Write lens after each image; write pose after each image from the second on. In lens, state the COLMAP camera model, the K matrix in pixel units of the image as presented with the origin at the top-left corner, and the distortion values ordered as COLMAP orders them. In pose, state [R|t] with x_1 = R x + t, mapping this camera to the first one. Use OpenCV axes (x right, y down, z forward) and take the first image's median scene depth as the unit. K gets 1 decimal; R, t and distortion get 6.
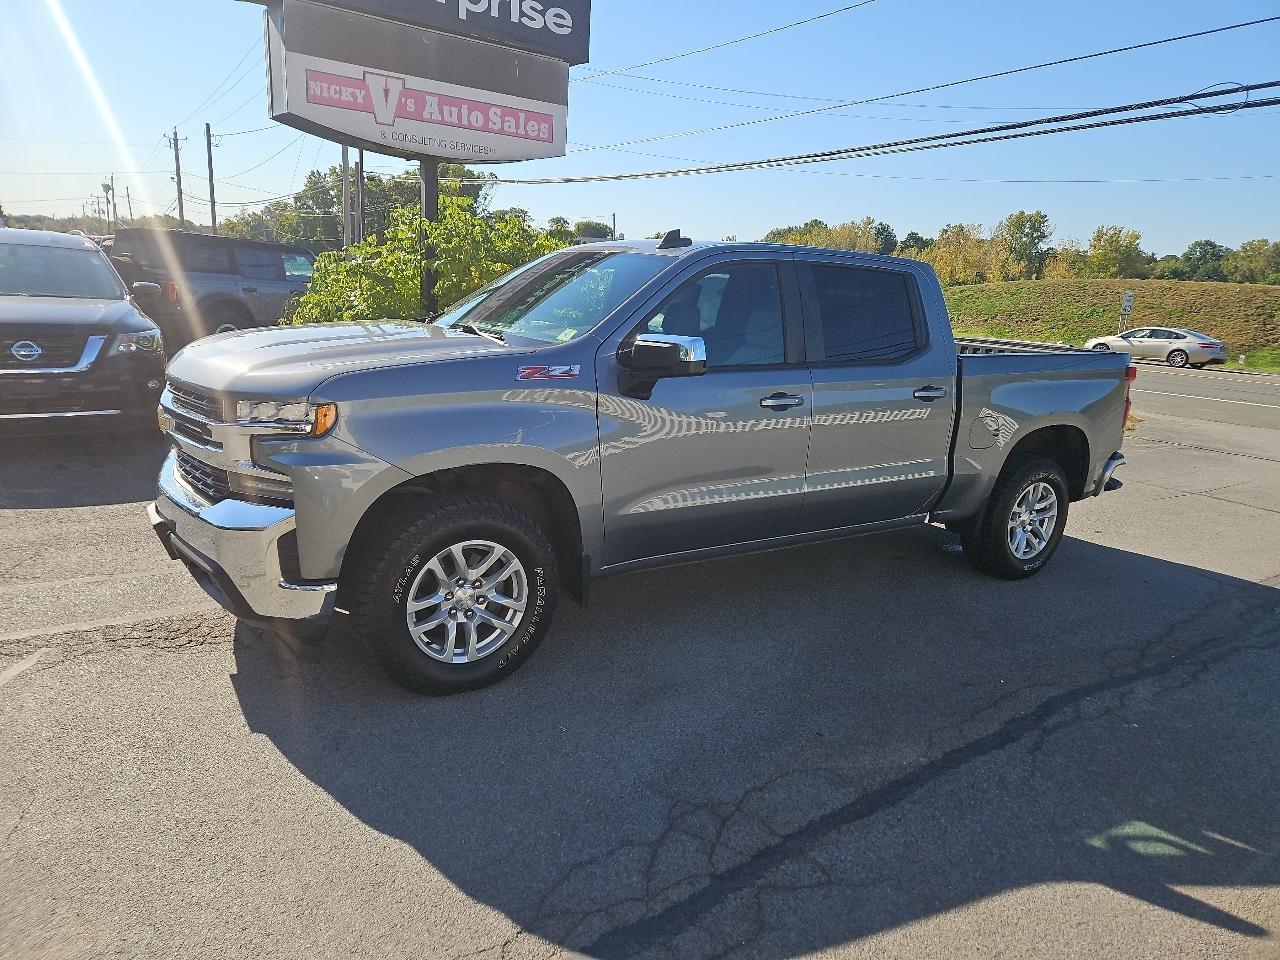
lens RADIAL K [[854.5, 0, 639.4], [0, 854.5, 483.1], [0, 0, 1]] dist [0.072858, -0.056802]
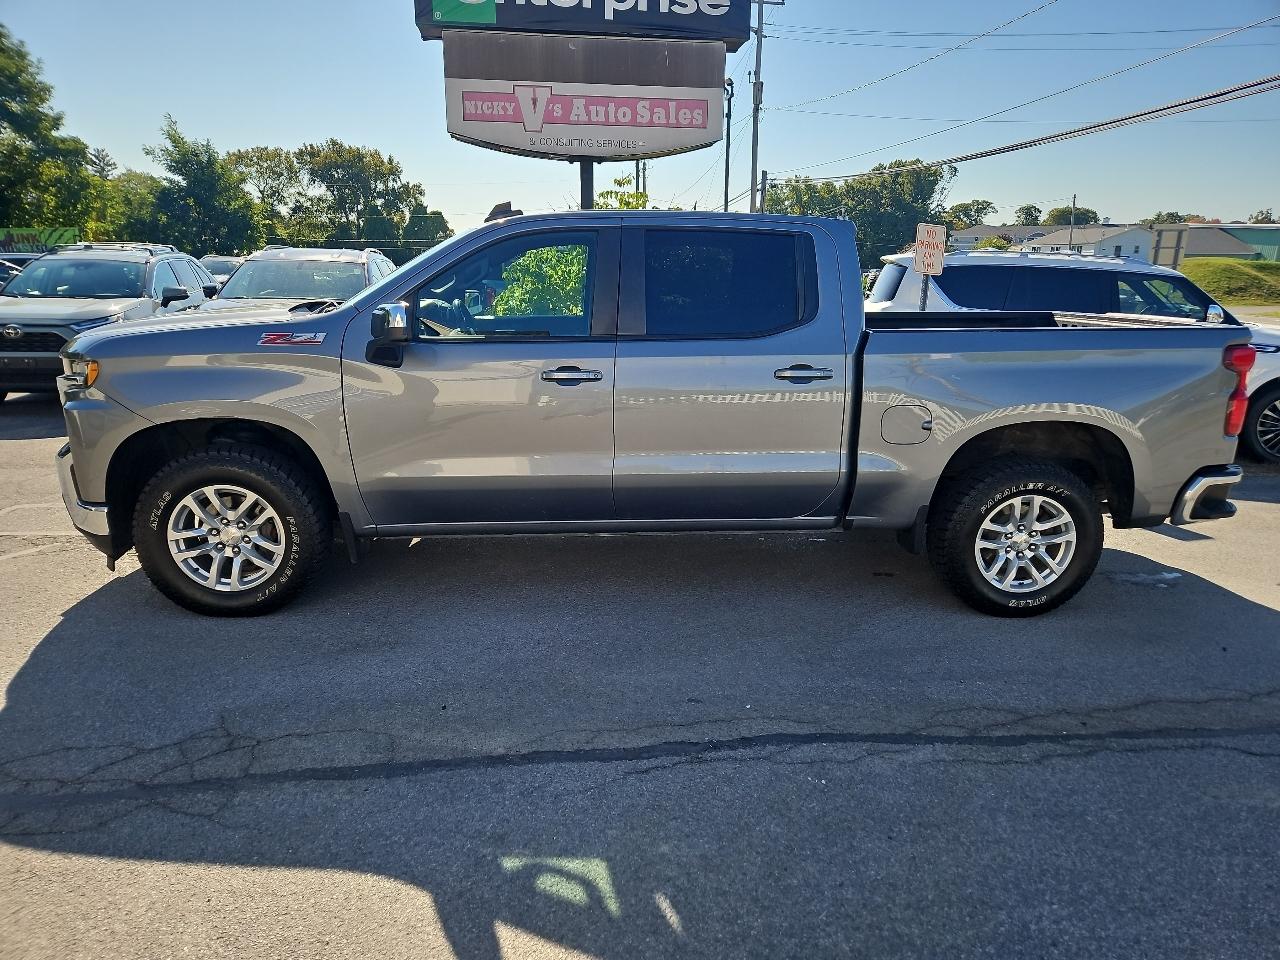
lens RADIAL K [[854.5, 0, 640.0], [0, 854.5, 501.9], [0, 0, 1]] dist [0.072858, -0.056802]
pose [[0.875338, 0.082079, -0.476493, 0.520139], [-0.074380, 0.996614, 0.035033, 0.004063], [0.477756, 0.004776, 0.878480, 0.148760]]
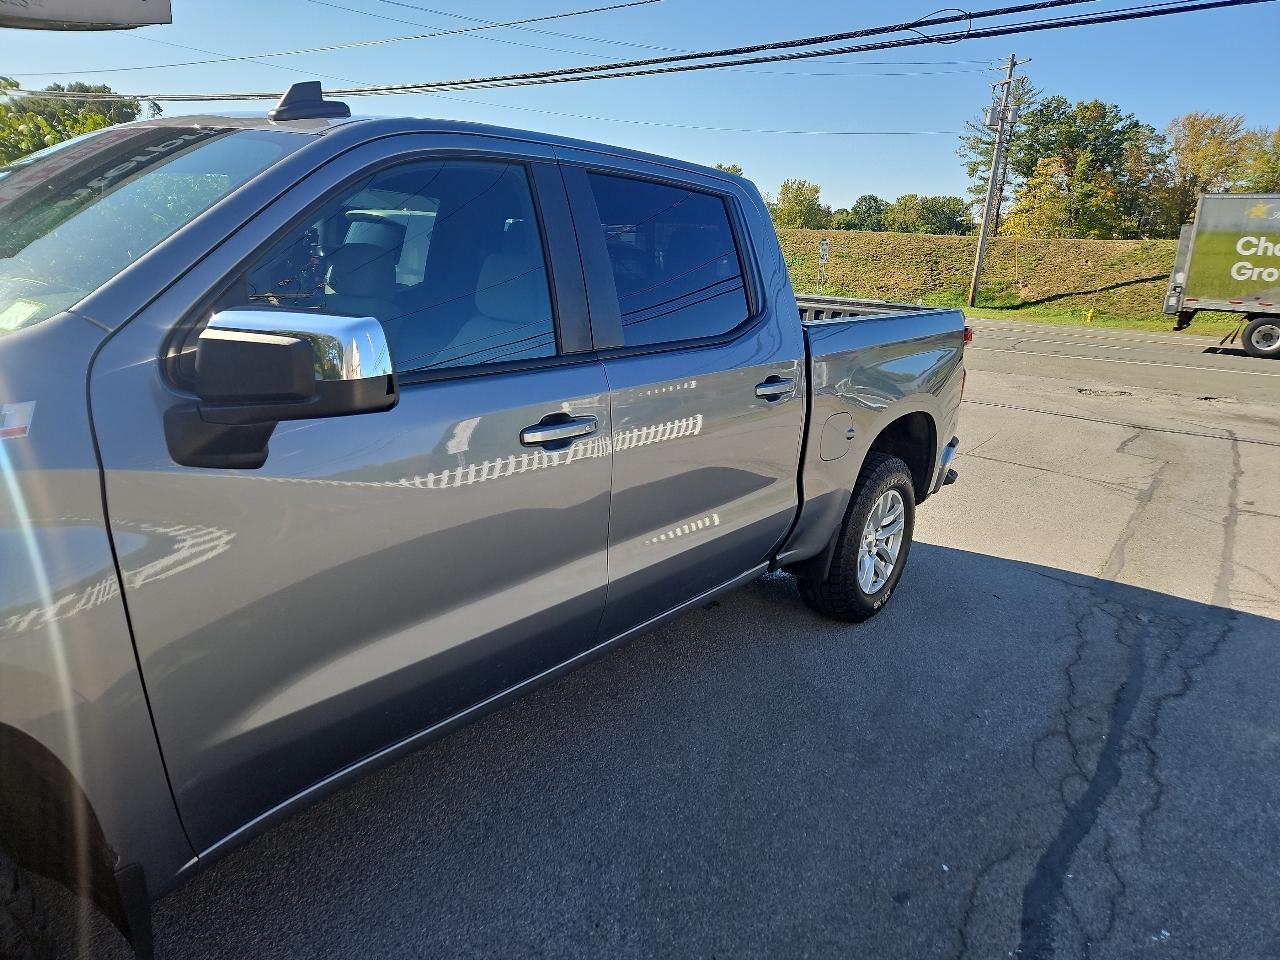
lens RADIAL K [[854.5, 0, 636.0], [0, 854.5, 490.5], [0, 0, 1]] dist [0.072858, -0.056802]
pose [[0.952166, -0.088628, 0.292446, 0.040475], [0.070134, 0.994852, 0.073152, -0.069788], [-0.297423, -0.049142, 0.953480, 0.359966]]
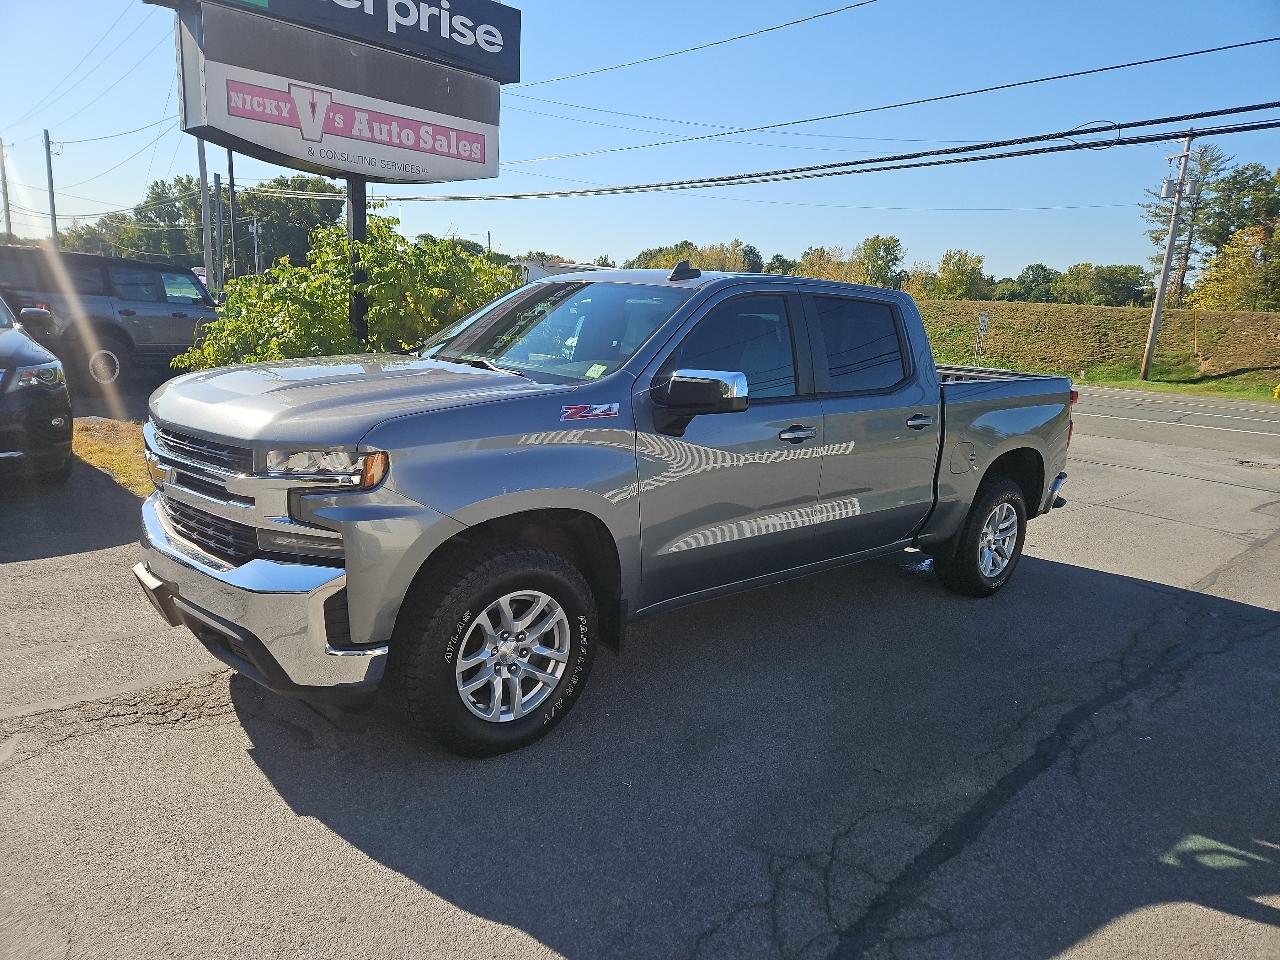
lens RADIAL K [[854.5, 0, 634.9], [0, 854.5, 501.4], [0, 0, 1]] dist [0.072858, -0.056802]
pose [[0.990319, -0.030745, 0.135360, -0.118074], [0.030881, 0.999522, 0.001090, -0.017761], [-0.135329, 0.003101, 0.990796, 0.028703]]
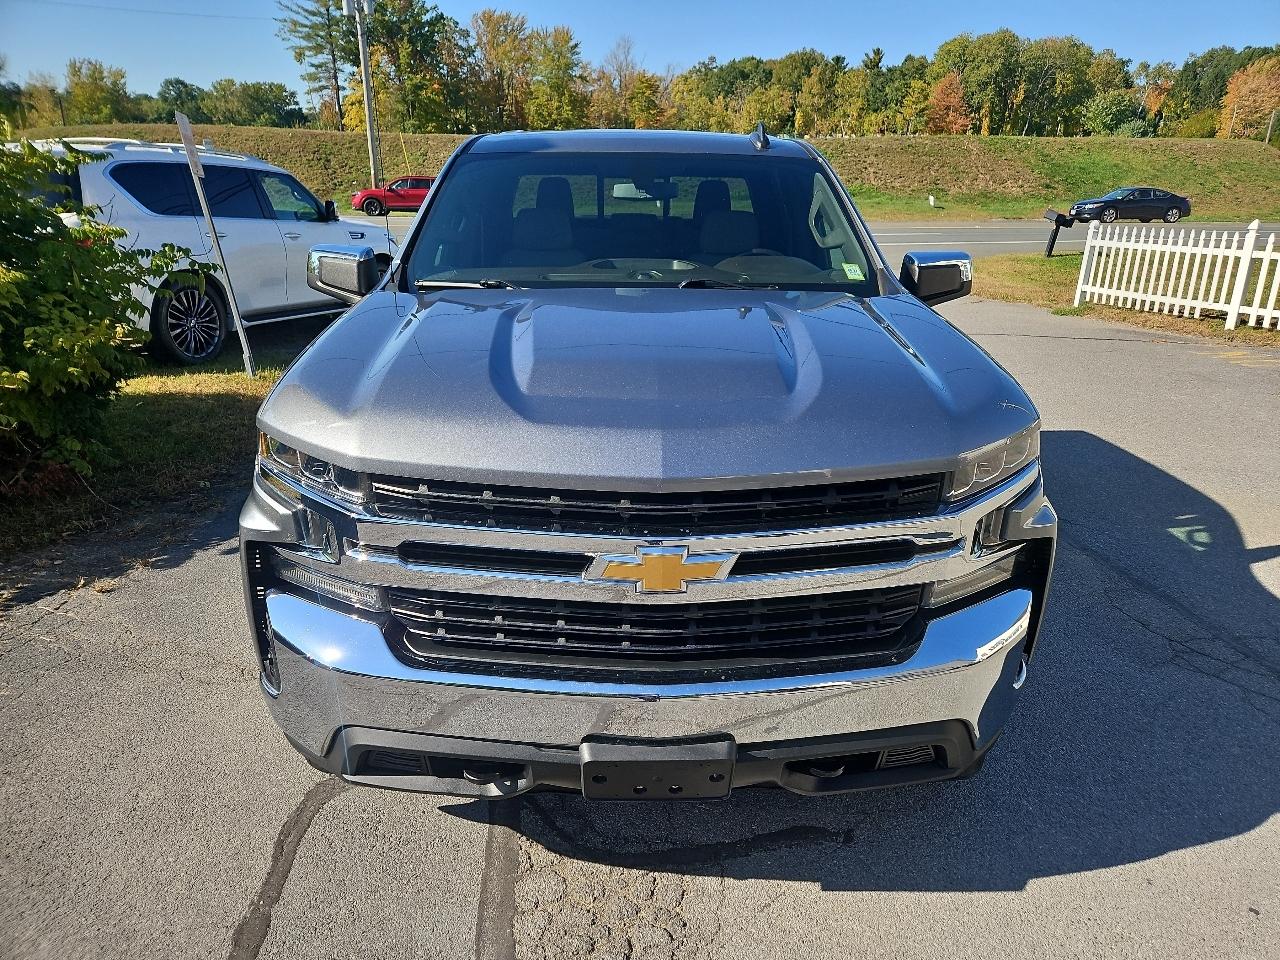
lens RADIAL K [[856.5, 0, 658.4], [0, 856.5, 507.8], [0, 0, 1]] dist [0.055639, -0.048120]
pose [[0.515078, -0.360966, 0.777431, -0.593317], [0.208433, 0.932524, 0.294882, -0.163086], [-0.831415, 0.010155, 0.555559, 0.477139]]
